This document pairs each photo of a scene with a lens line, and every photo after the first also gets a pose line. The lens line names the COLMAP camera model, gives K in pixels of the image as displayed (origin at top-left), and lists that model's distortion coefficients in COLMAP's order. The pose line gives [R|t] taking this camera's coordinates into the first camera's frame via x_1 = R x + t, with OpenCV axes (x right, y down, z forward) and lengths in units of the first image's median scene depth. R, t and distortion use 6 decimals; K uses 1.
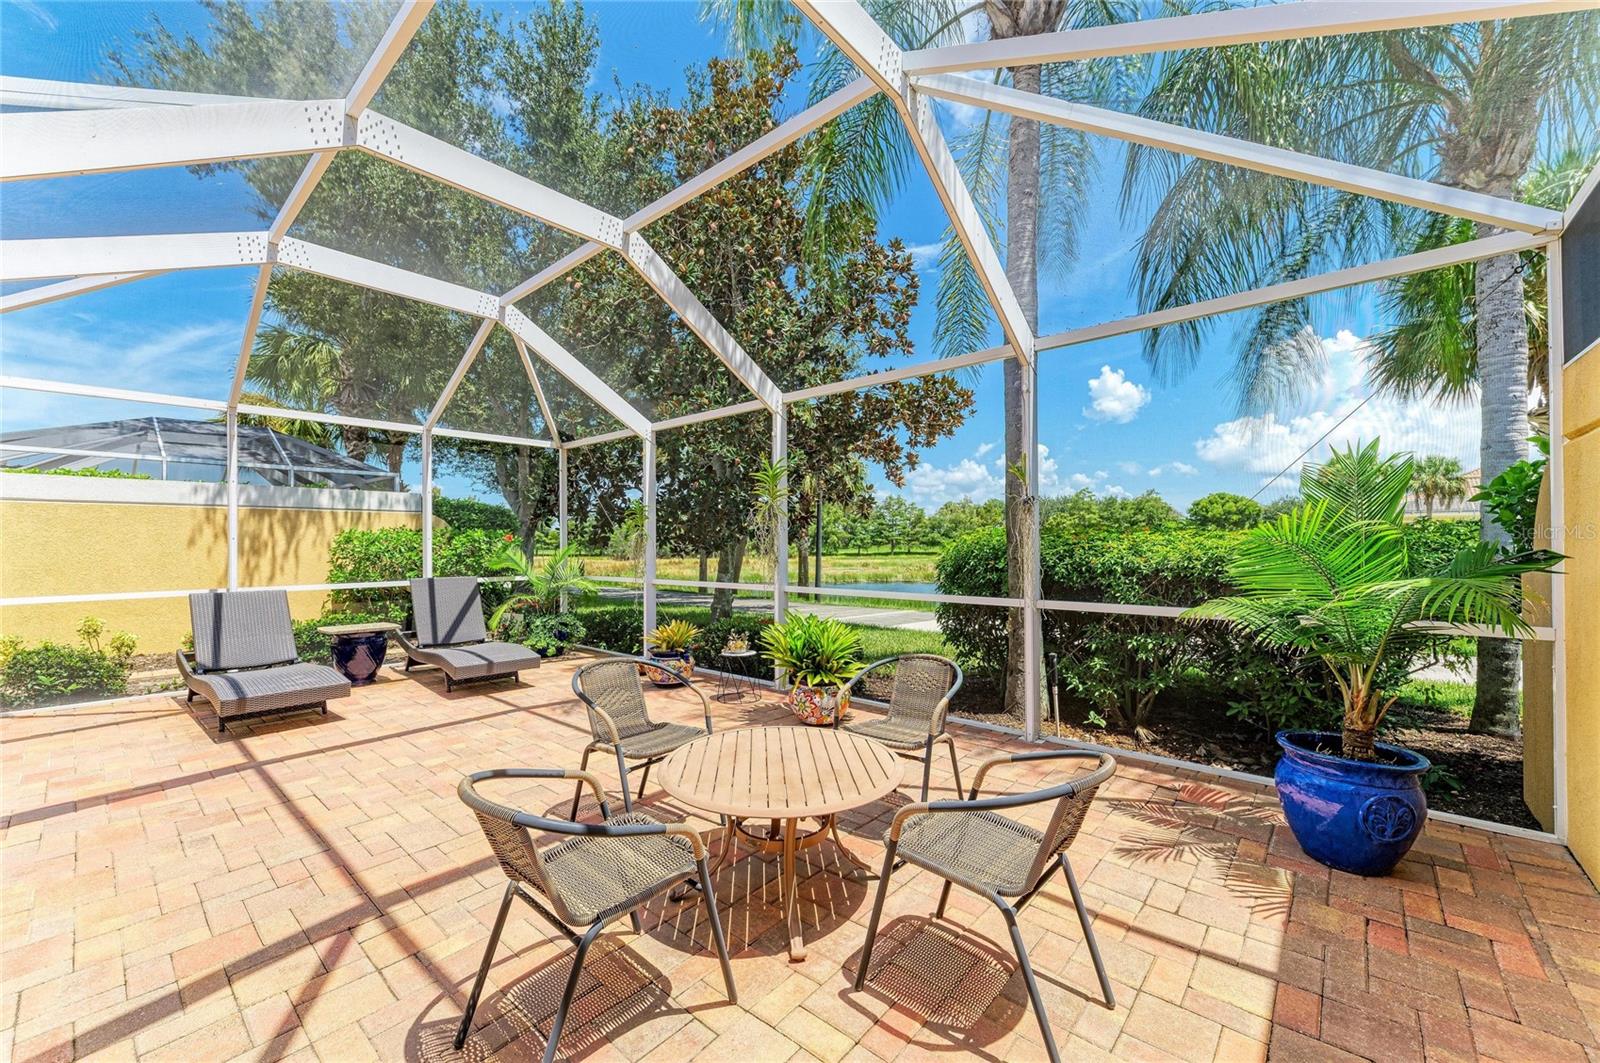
lens RADIAL K [[624.6, 0, 802.5], [0, 624.6, 542.7], [0, 0, 1]] dist [0.015704, -0.000377]
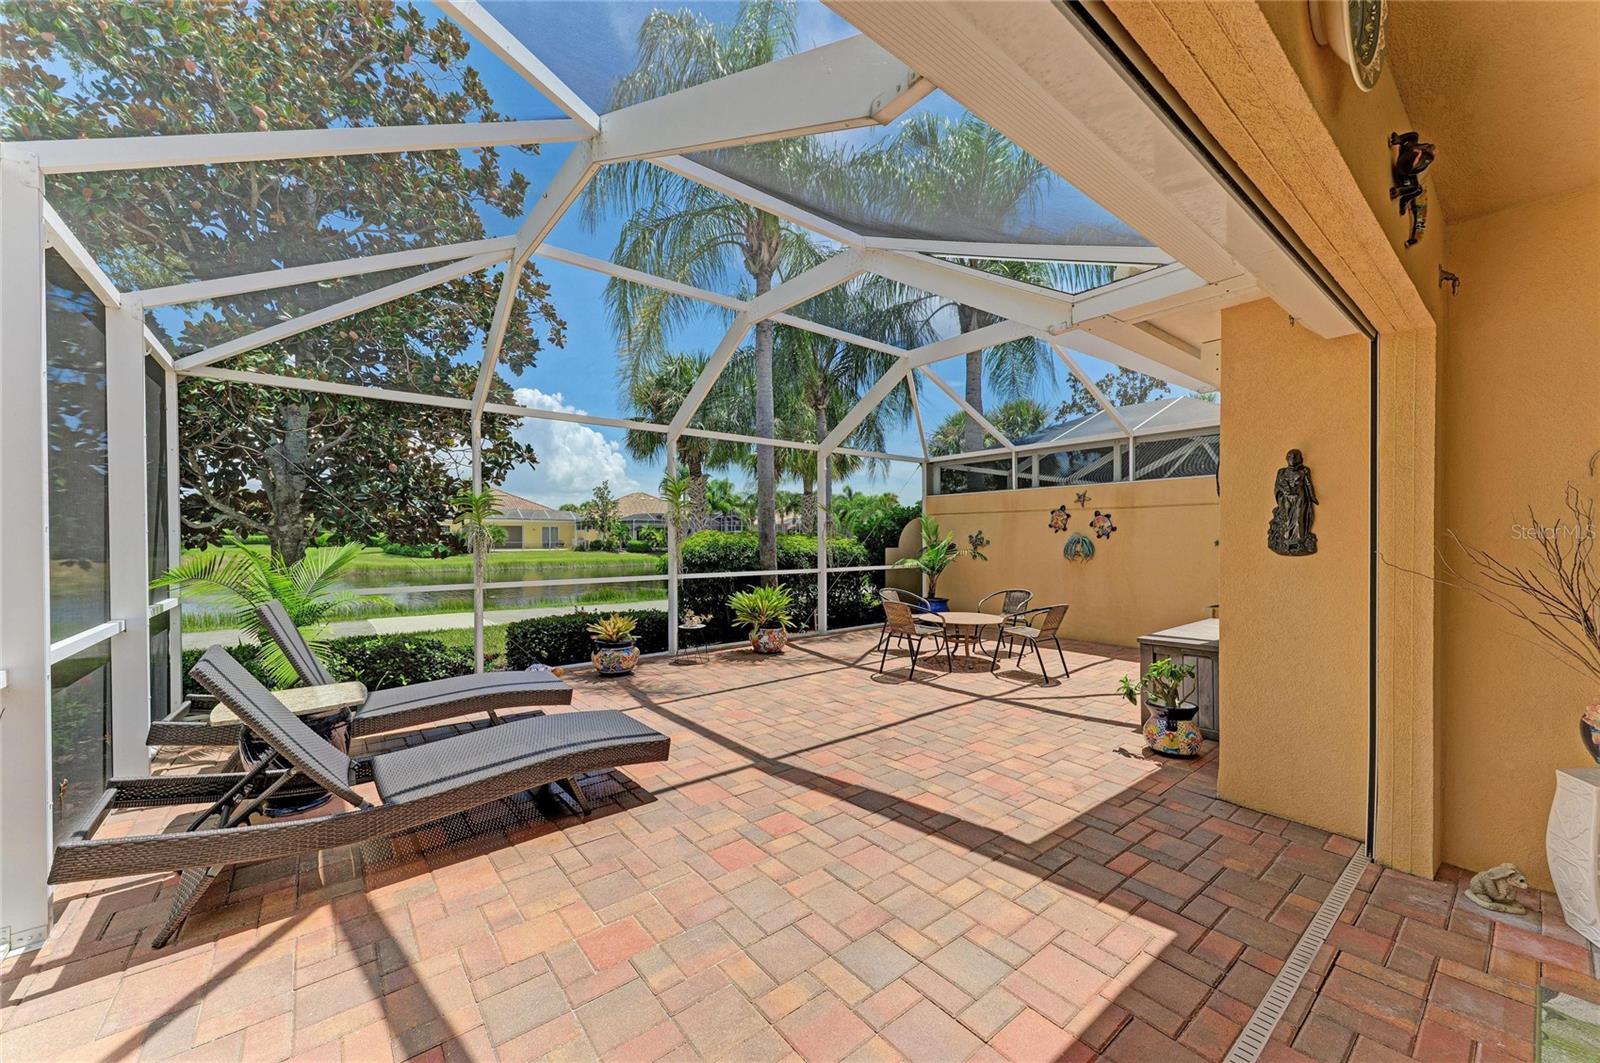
lens RADIAL K [[596.5, 0, 809.9], [0, 596.5, 542.0], [0, 0, 1]] dist [0.025411, -0.008669]
pose [[0.171358, -0.004395, 0.985199, -1.210058], [0.001893, 0.999990, 0.004131, 0.000859], [-0.985207, 0.001157, 0.171364, 0.524876]]
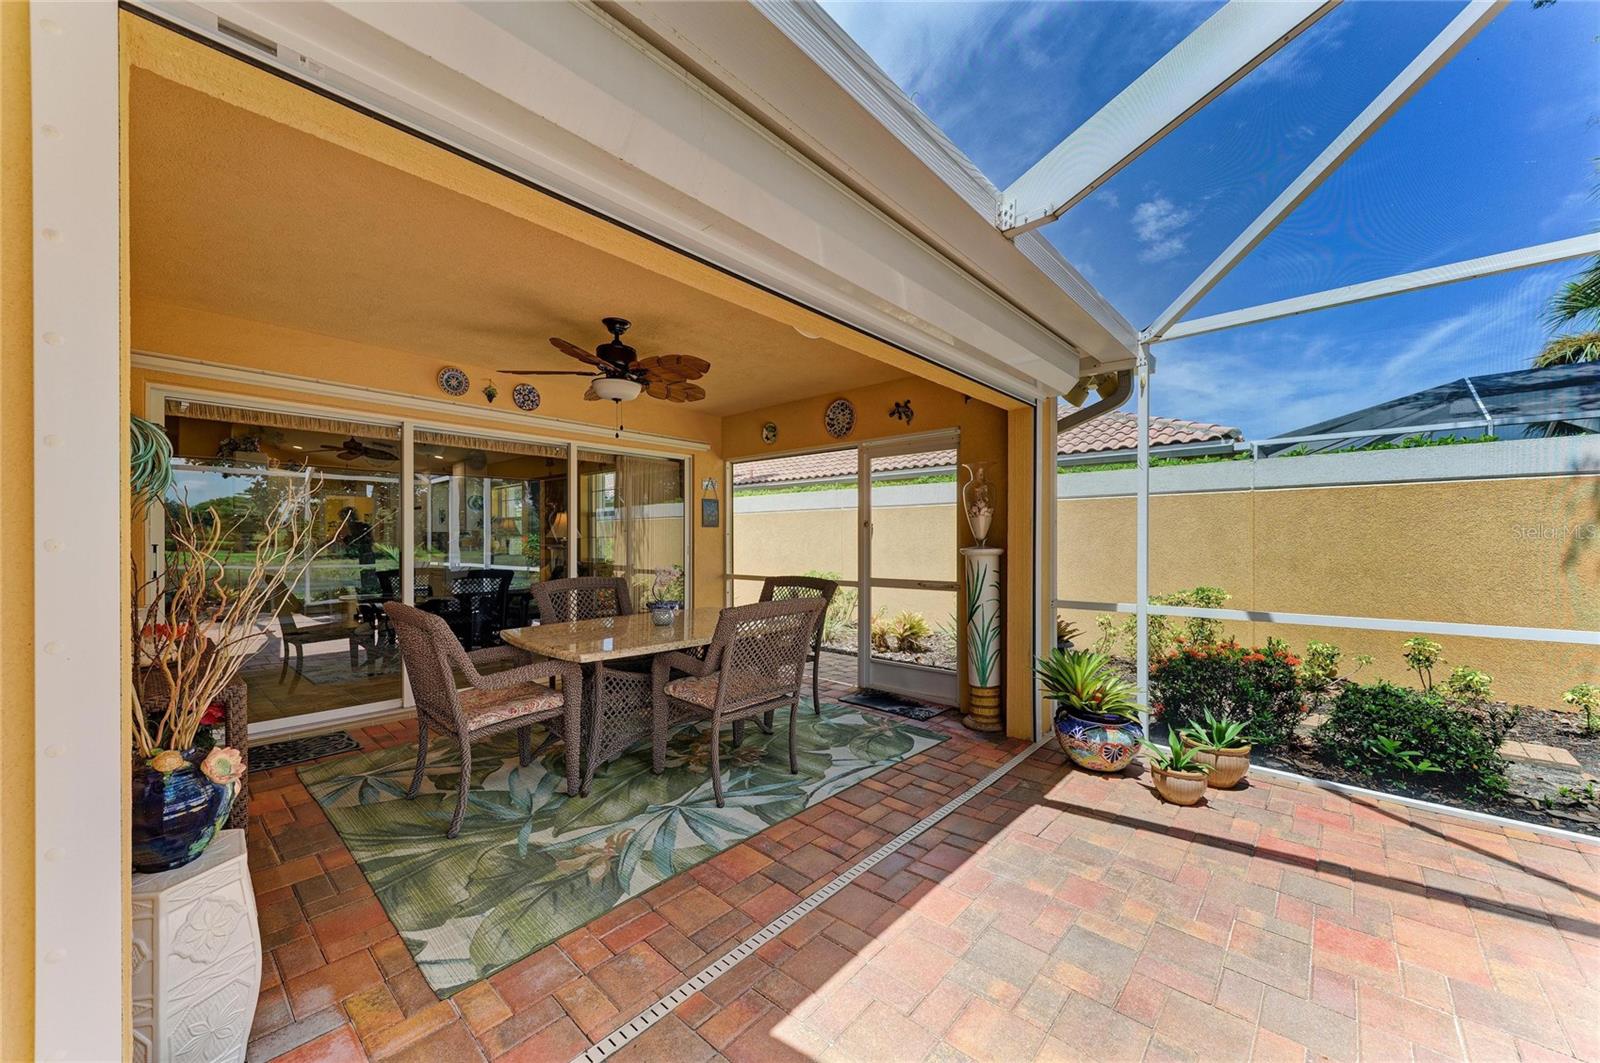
lens RADIAL K [[575.4, 0, 825.2], [0, 575.4, 542.9], [0, 0, 1]] dist [0.001861, 0.000180]
pose [[-0.014009, 0.008978, -0.999862, -0.567335], [-0.000376, 0.999960, 0.008984, 0.003107], [0.999902, 0.000502, -0.014005, 0.414723]]
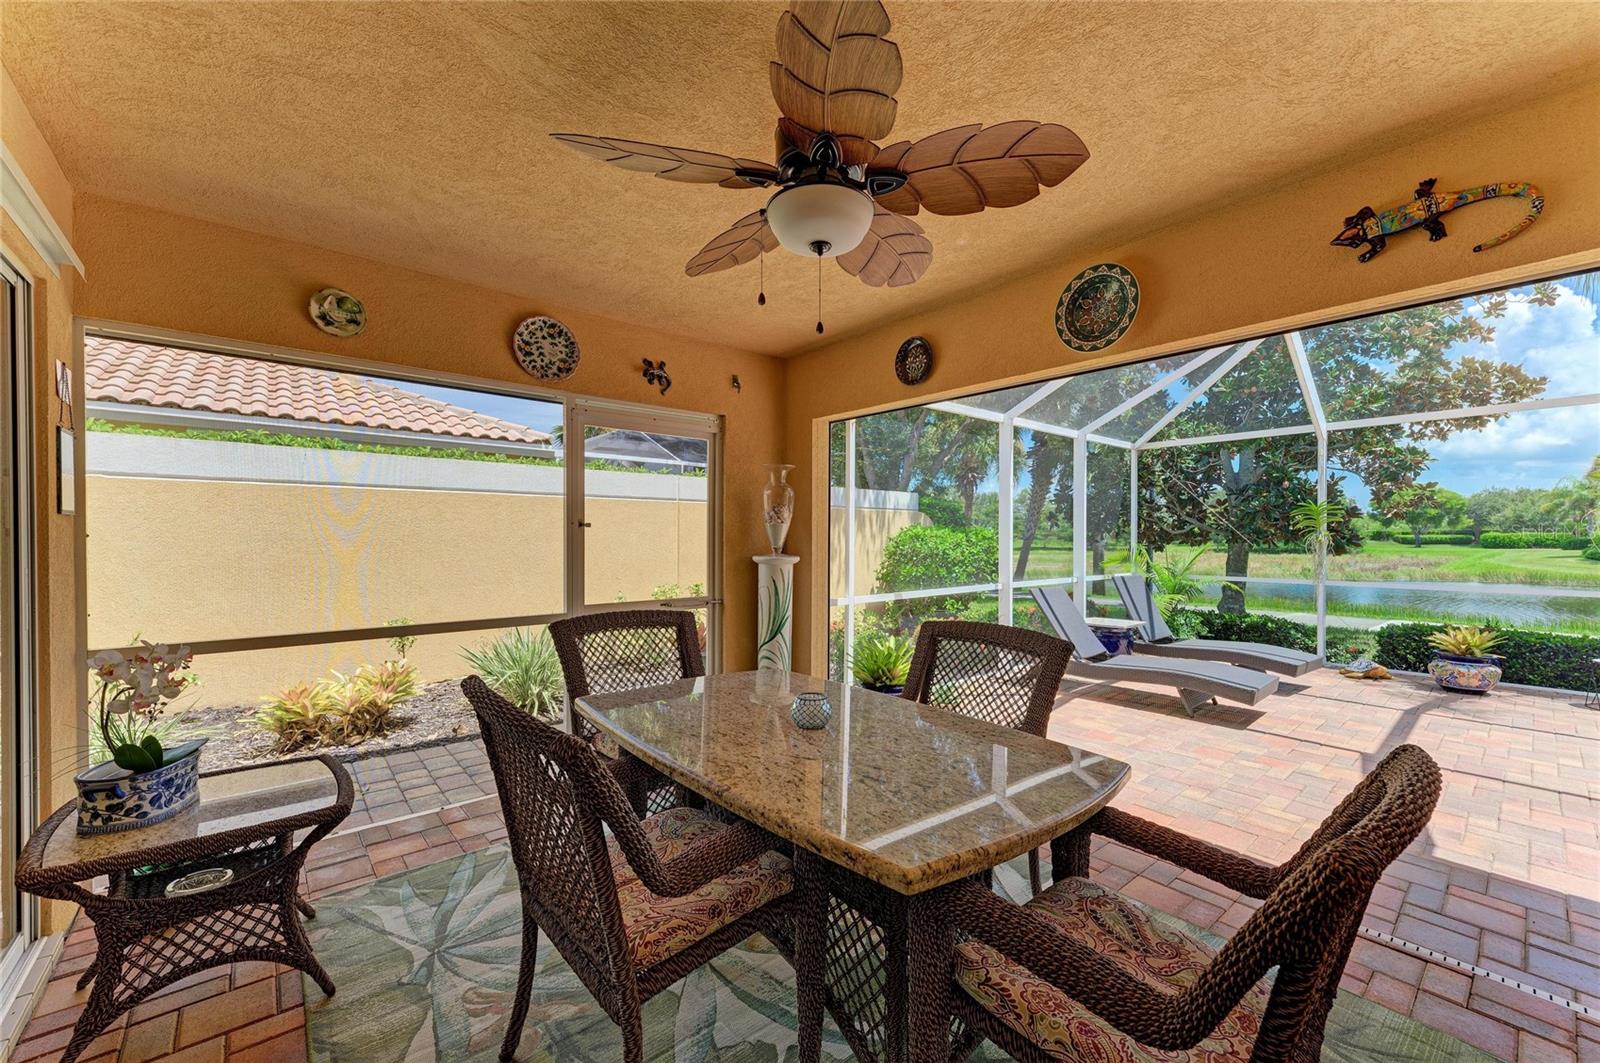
lens RADIAL K [[624.6, 0, 802.5], [0, 624.6, 542.7], [0, 0, 1]] dist [0.015704, -0.000377]
pose [[0.989069, 0.006233, -0.147319, -1.133759], [-0.004983, 0.999948, 0.008851, -0.005800], [0.147367, -0.008020, 0.989049, -0.116983]]
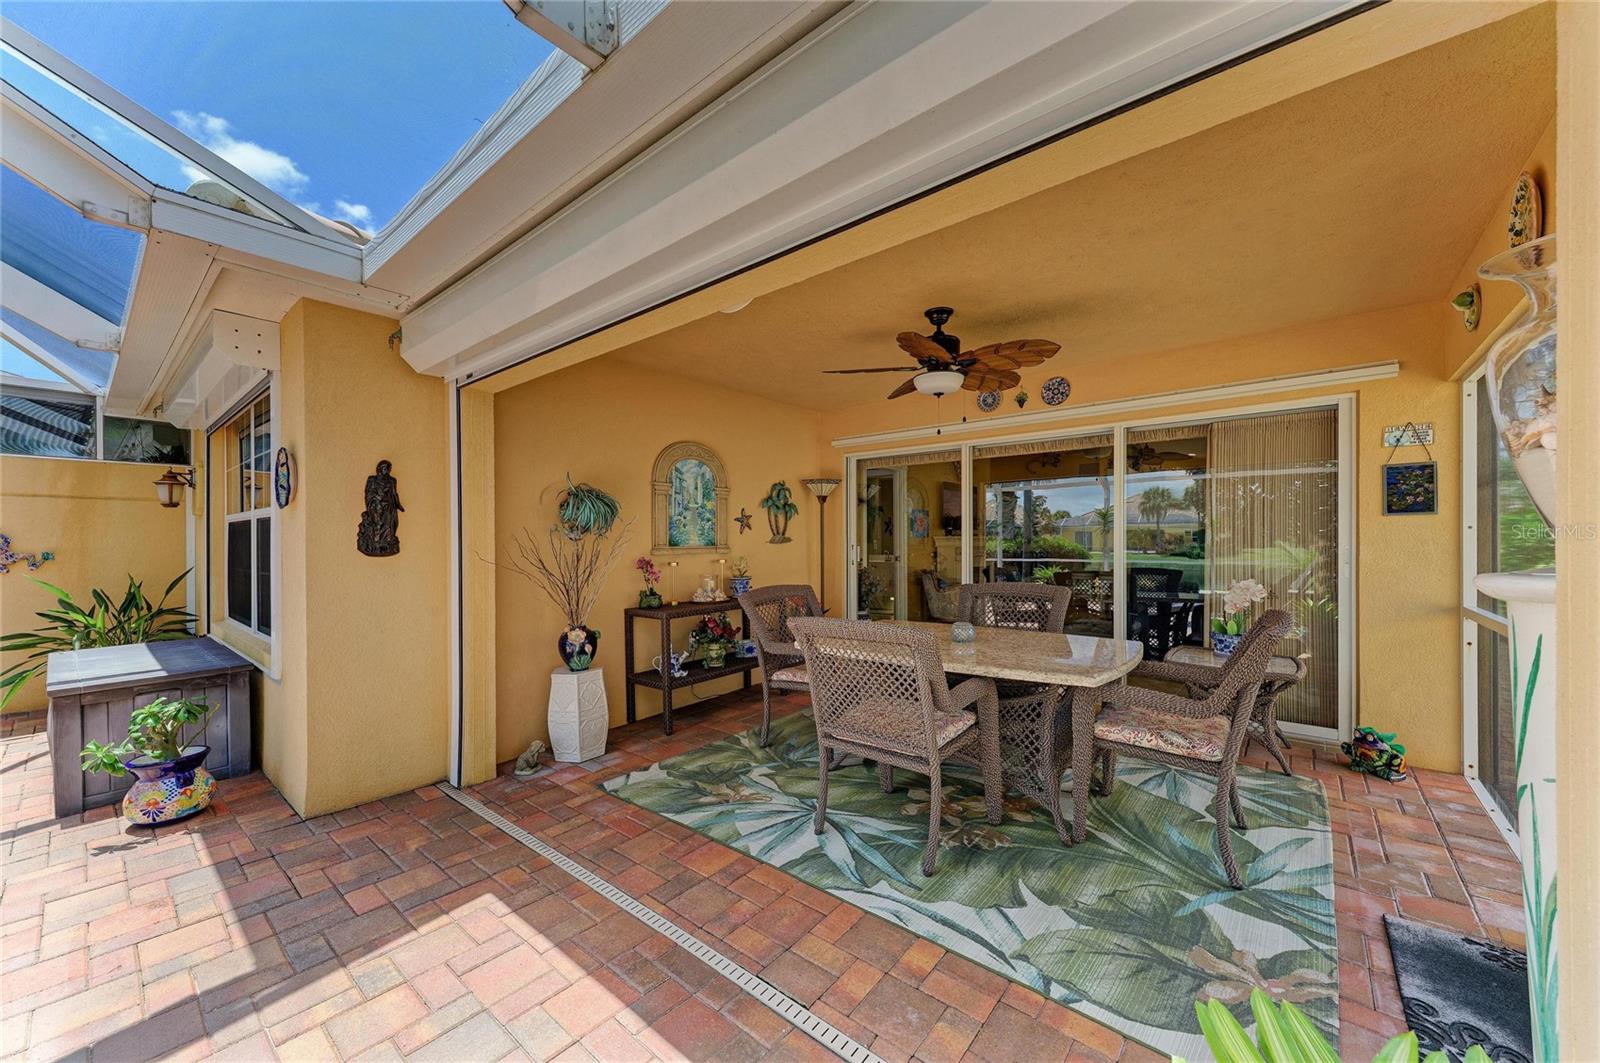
lens RADIAL K [[596.5, 0, 809.9], [0, 596.5, 542.0], [0, 0, 1]] dist [0.025411, -0.008669]
pose [[-0.999552, 0.005951, -0.029346, -1.021302], [0.005891, 0.999980, 0.002117, 0.003365], [0.029358, 0.001943, -0.999567, 0.776192]]
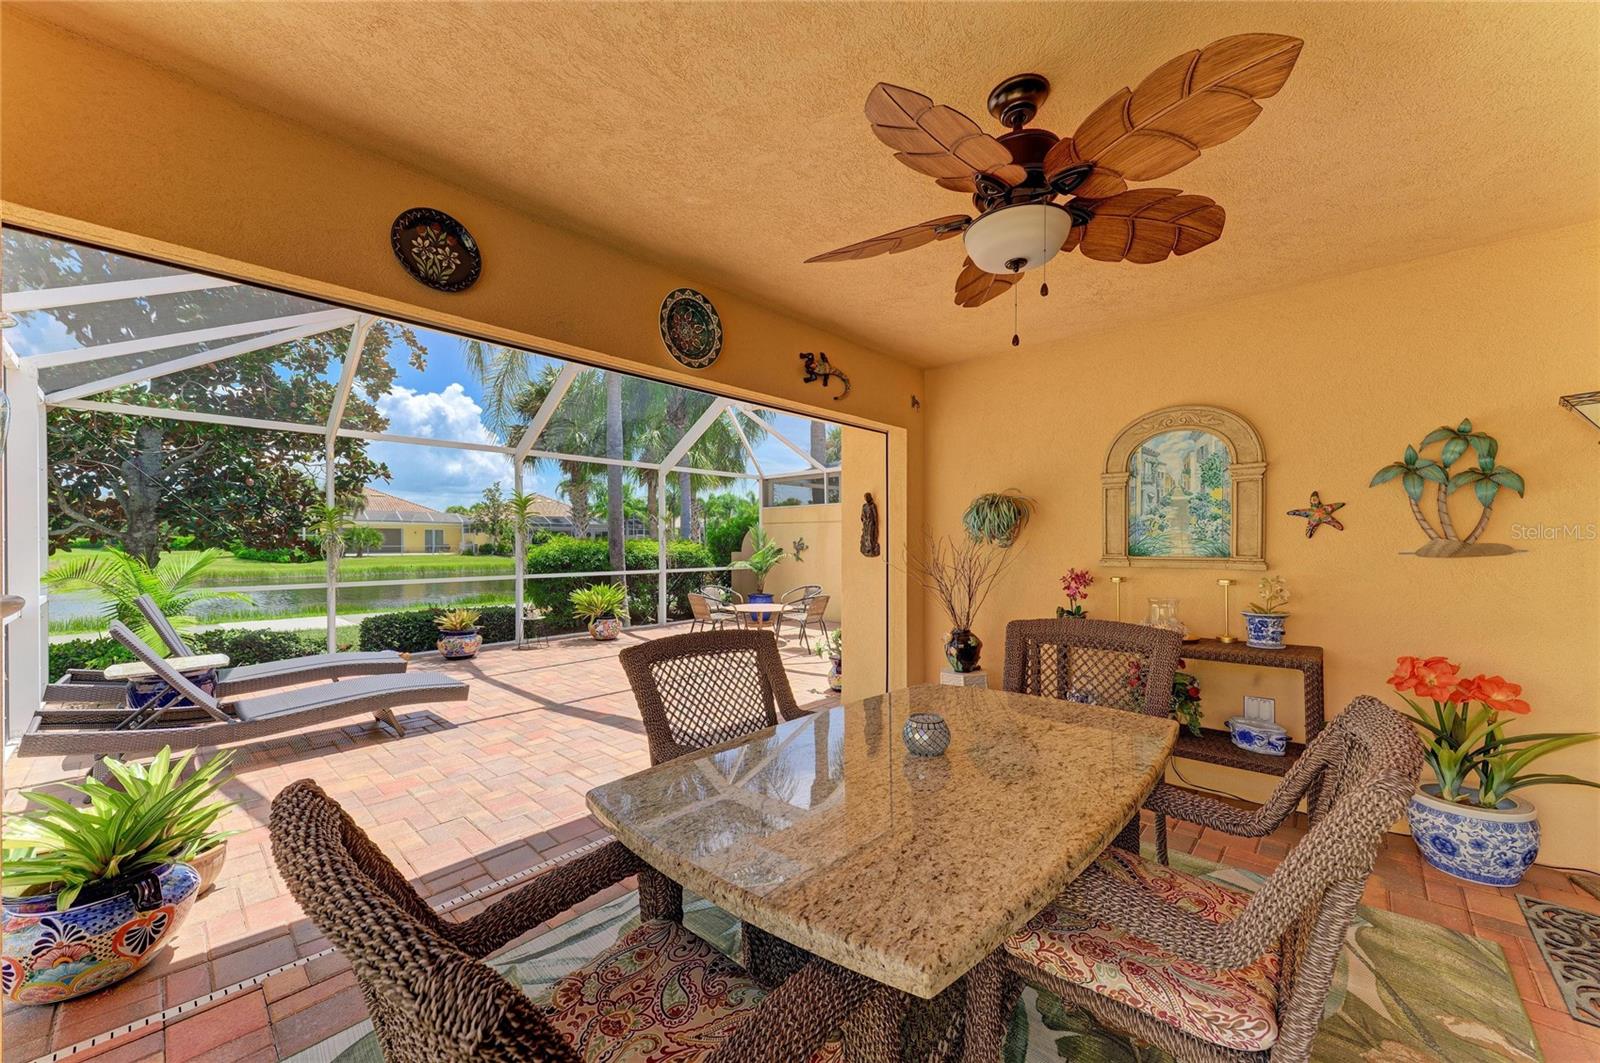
lens RADIAL K [[596.5, 0, 809.9], [0, 596.5, 542.0], [0, 0, 1]] dist [0.025411, -0.008669]
pose [[0.027896, 0.001794, 0.999609, -1.472609], [0.000860, 0.999998, -0.001819, -0.003600], [-0.999610, 0.000910, 0.027894, 0.273362]]
